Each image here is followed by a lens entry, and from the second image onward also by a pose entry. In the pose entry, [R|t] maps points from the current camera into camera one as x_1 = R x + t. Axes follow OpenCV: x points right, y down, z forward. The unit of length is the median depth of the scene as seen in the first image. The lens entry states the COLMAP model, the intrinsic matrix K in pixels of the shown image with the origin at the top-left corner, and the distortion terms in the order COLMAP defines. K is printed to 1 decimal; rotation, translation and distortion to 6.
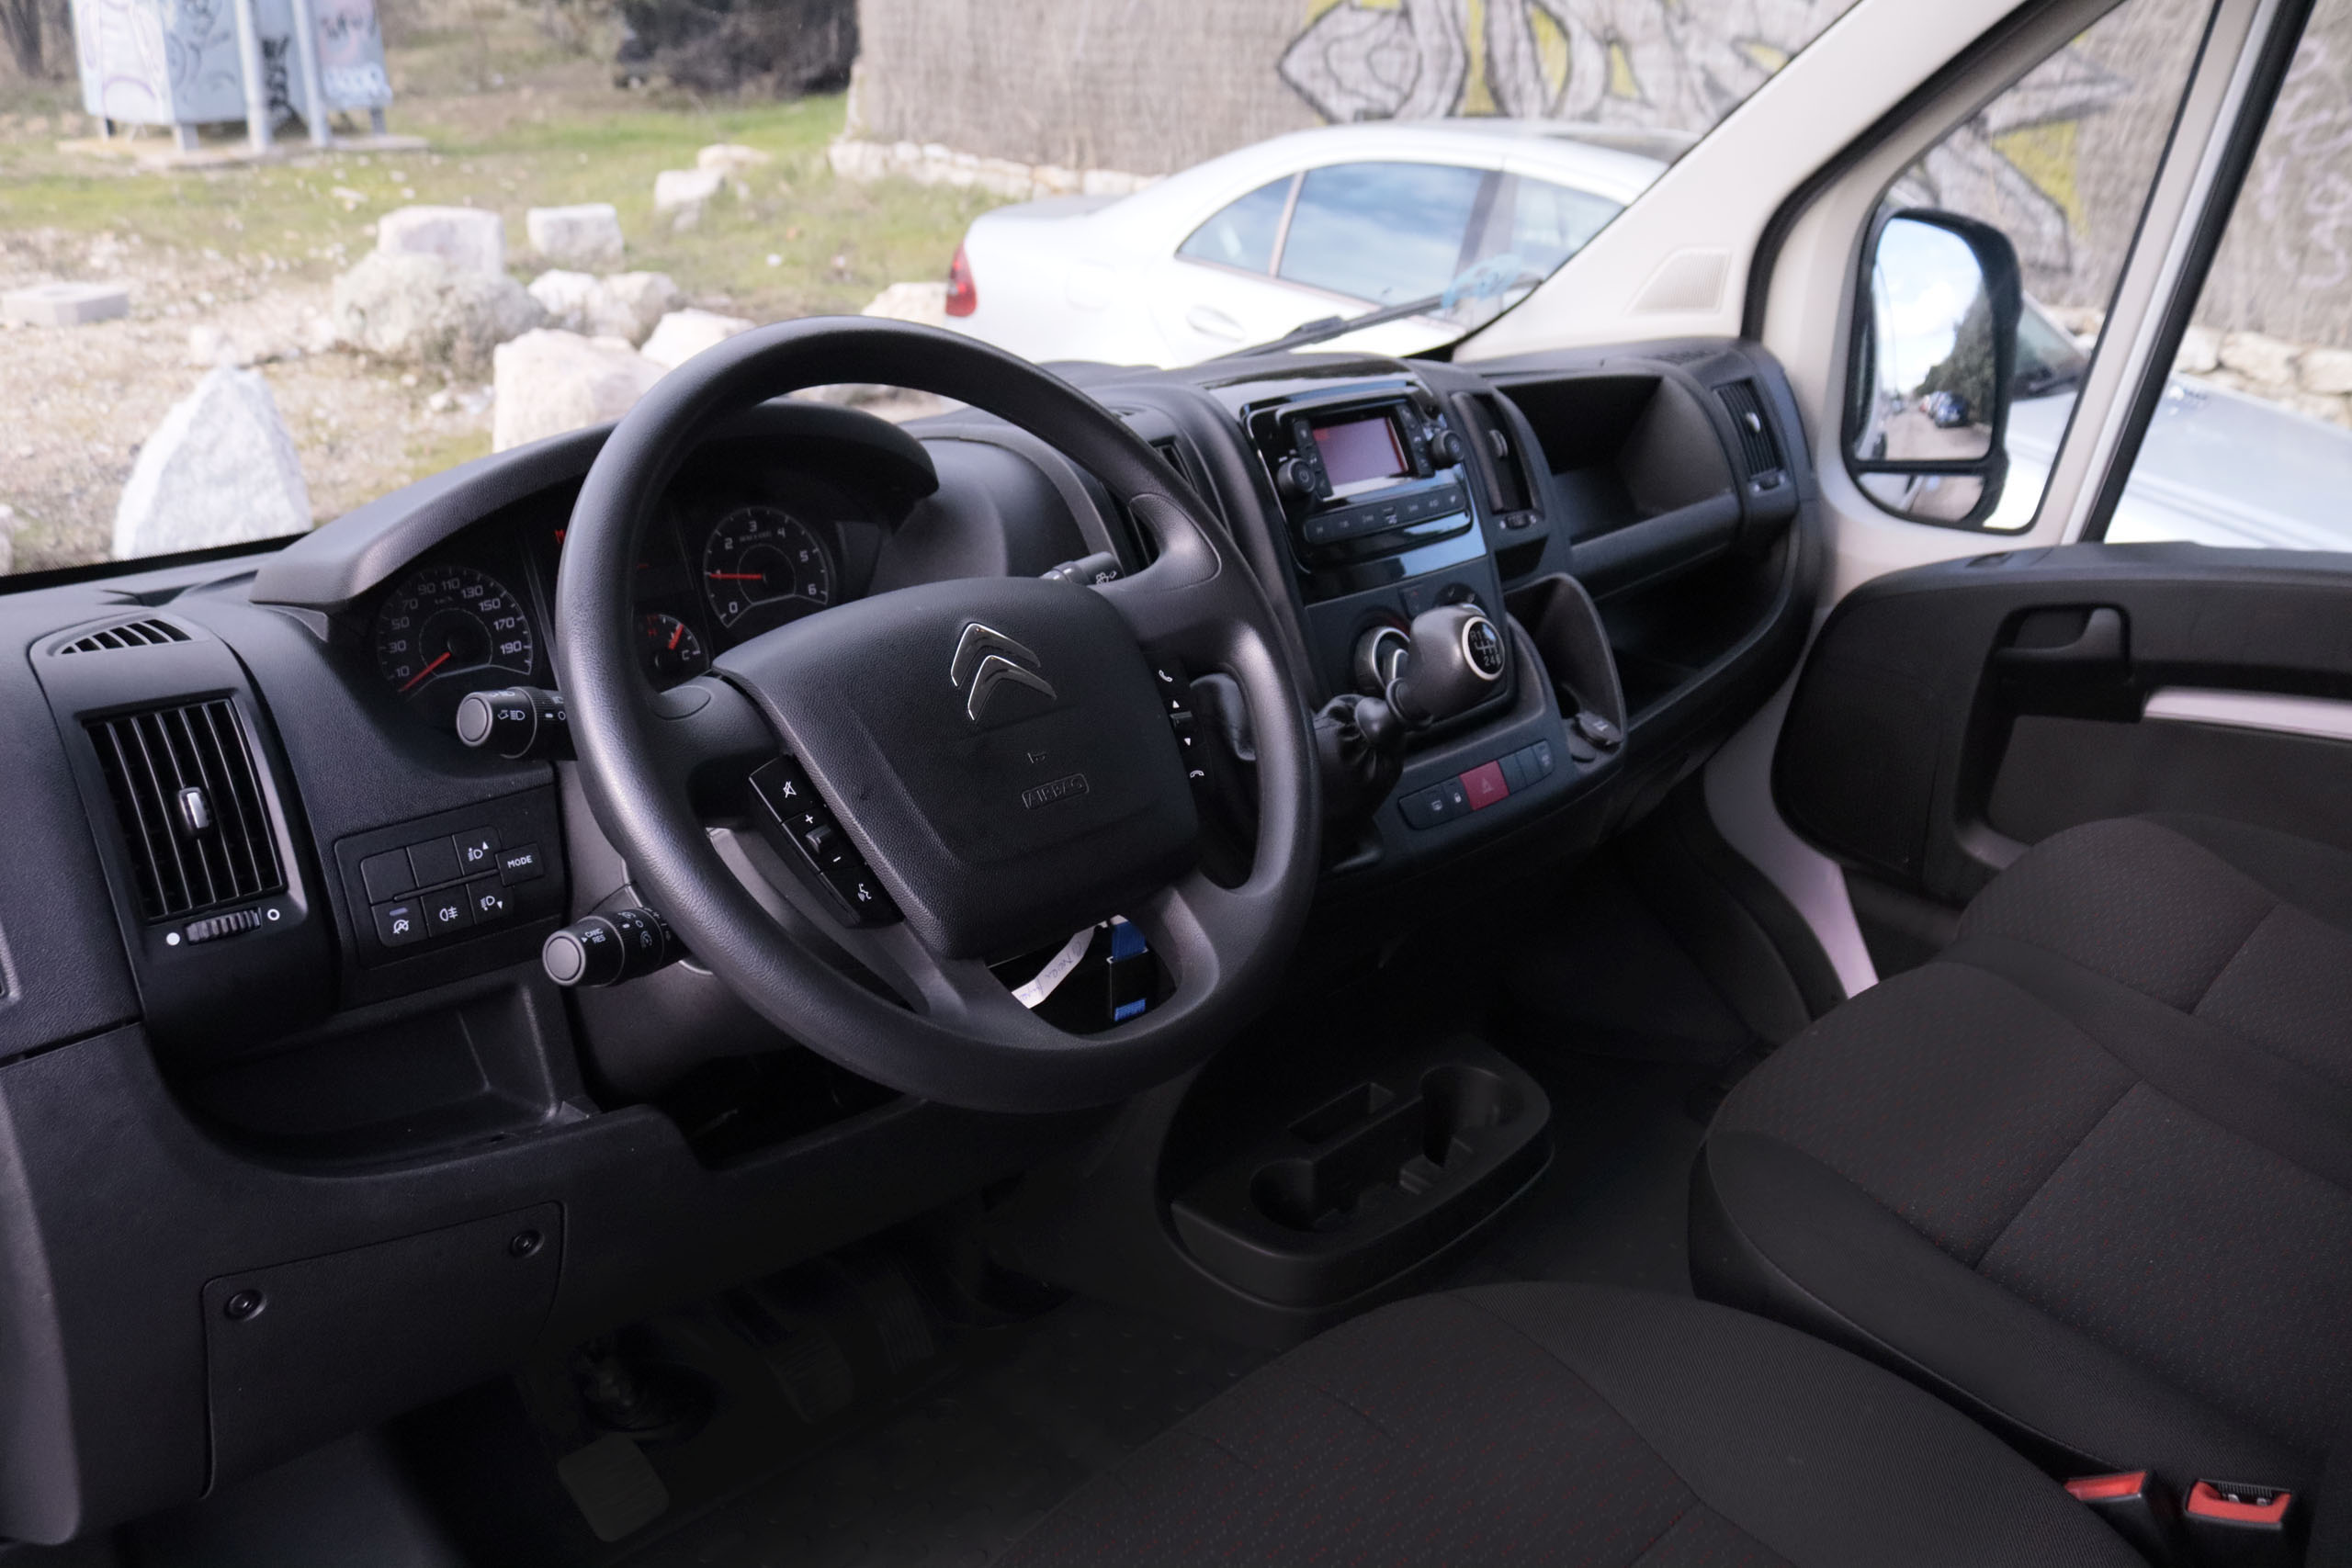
lens RADIAL K [[2004.6, 0, 1176.0], [0, 2004.6, 784.0], [0, 0, 1]] dist [-0.179177, 0.160441]
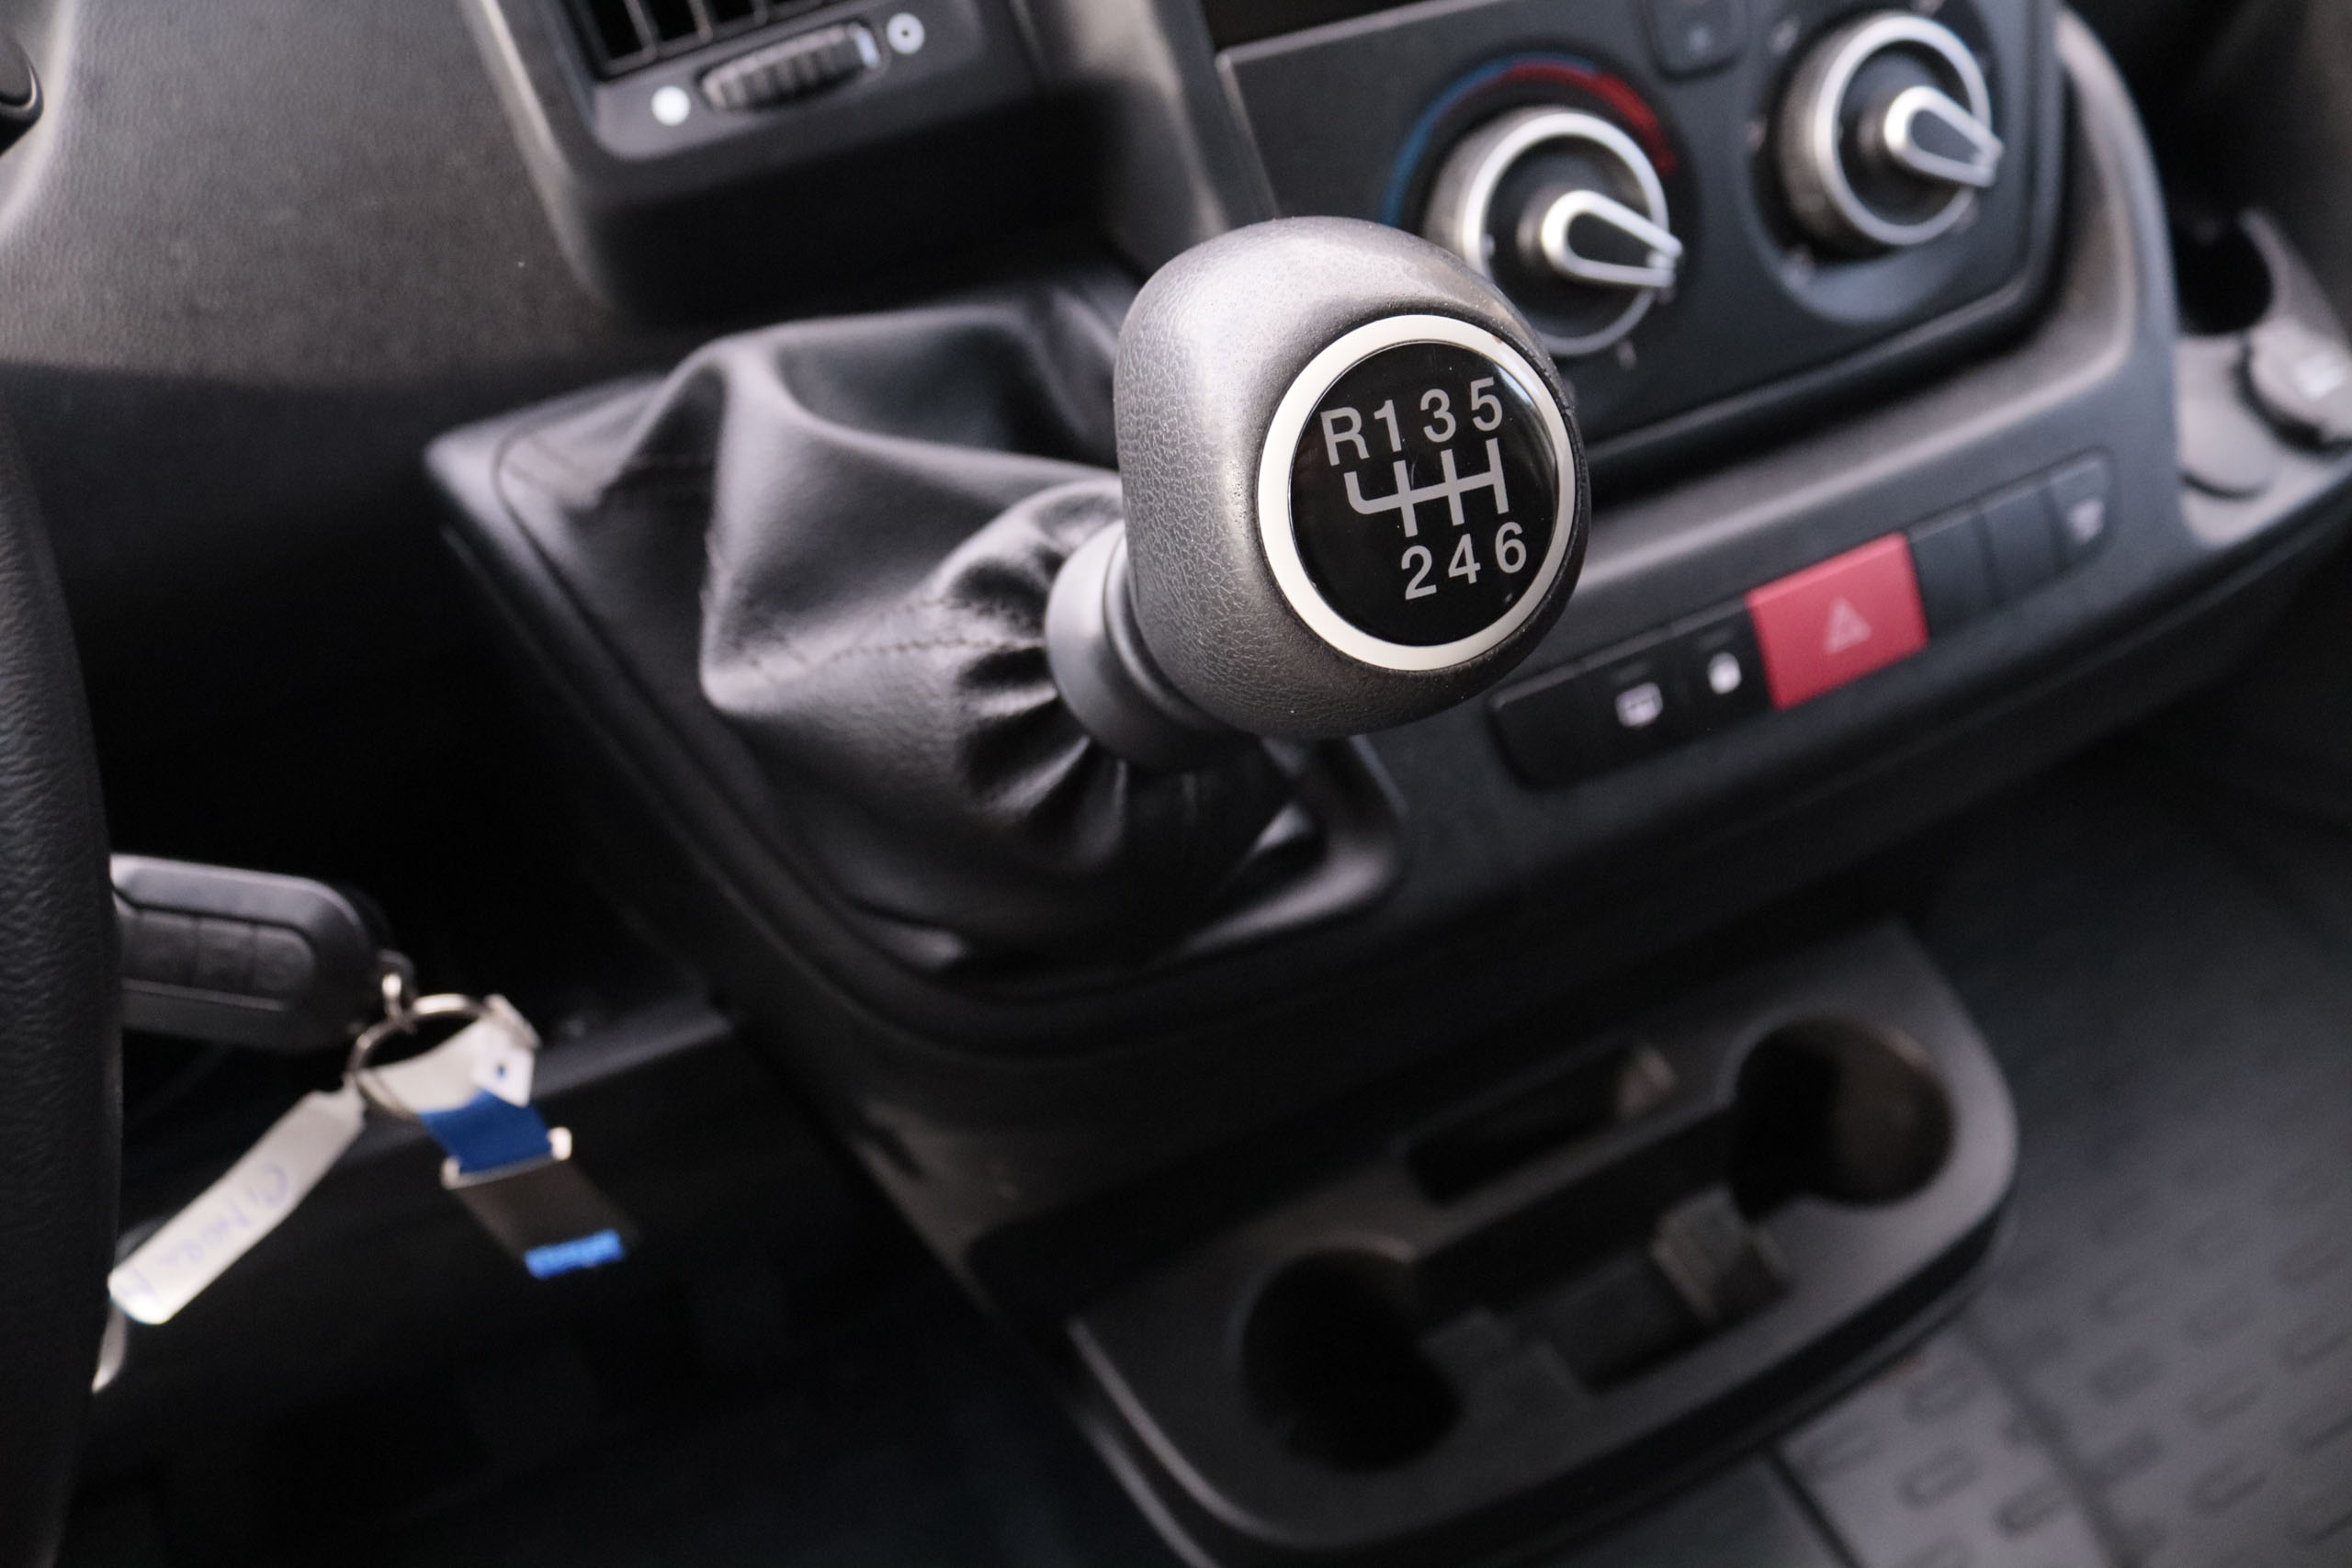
lens RADIAL K [[2004.6, 0, 1176.0], [0, 2004.6, 784.0], [0, 0, 1]] dist [-0.179177, 0.160441]
pose [[0.931625, 0.159766, -0.326419, 0.165610], [-0.028246, 0.927301, 0.373250, -0.093996], [0.362321, -0.338509, 0.868410, 0.682157]]
